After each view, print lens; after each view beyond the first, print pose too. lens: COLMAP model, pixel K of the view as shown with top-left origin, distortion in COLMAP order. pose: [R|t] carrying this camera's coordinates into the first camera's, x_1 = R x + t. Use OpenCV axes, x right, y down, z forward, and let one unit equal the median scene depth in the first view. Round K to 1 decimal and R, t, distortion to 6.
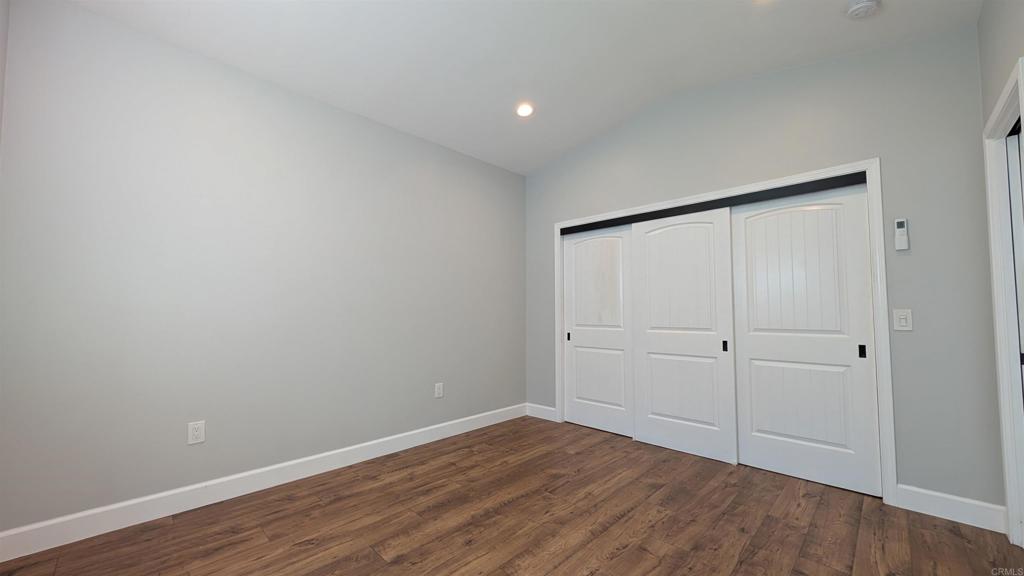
lens RADIAL K [[384.4, 0, 511.5], [0, 384.4, 289.0], [0, 0, 1]] dist [0.001475, 0.000442]
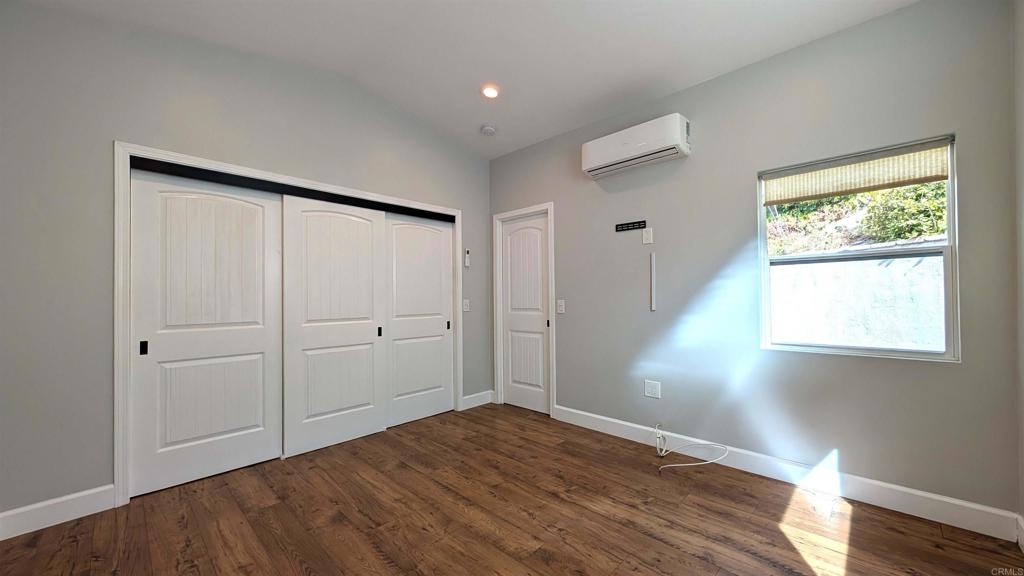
lens RADIAL K [[384.4, 0, 511.1], [0, 384.4, 289.8], [0, 0, 1]] dist [0.001475, 0.000442]
pose [[-0.009749, 0.027106, 0.999585, -0.705080], [-0.044958, 0.998610, -0.027518, 0.043950], [-0.998941, -0.045208, -0.008517, 0.733228]]
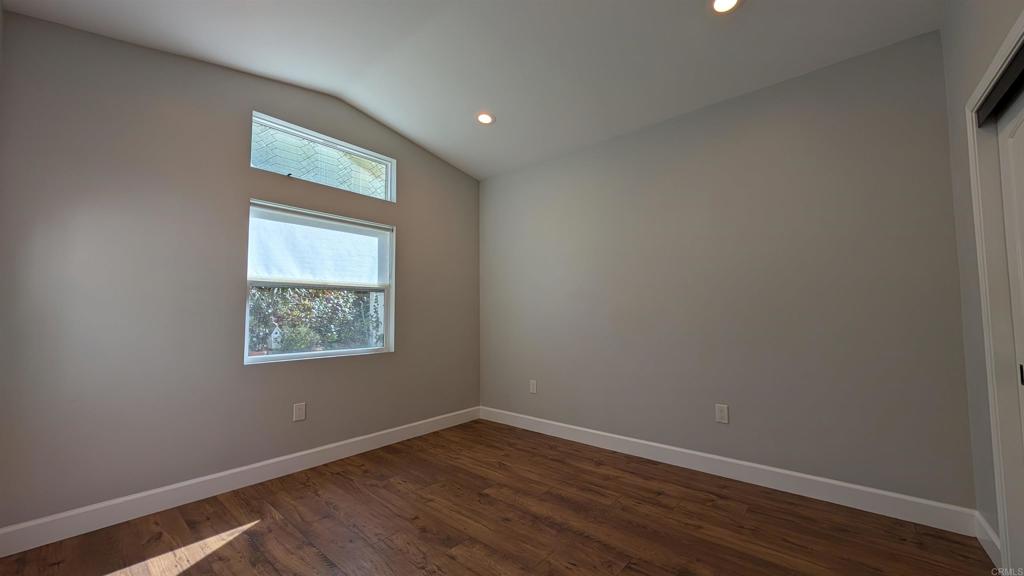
lens RADIAL K [[384.4, 0, 517.8], [0, 384.4, 295.1], [0, 0, 1]] dist [0.001475, 0.000442]
pose [[0.077003, -0.055842, -0.995466, 0.798193], [0.064305, 0.996630, -0.050933, 0.050325], [0.994955, -0.060091, 0.080334, 0.751328]]
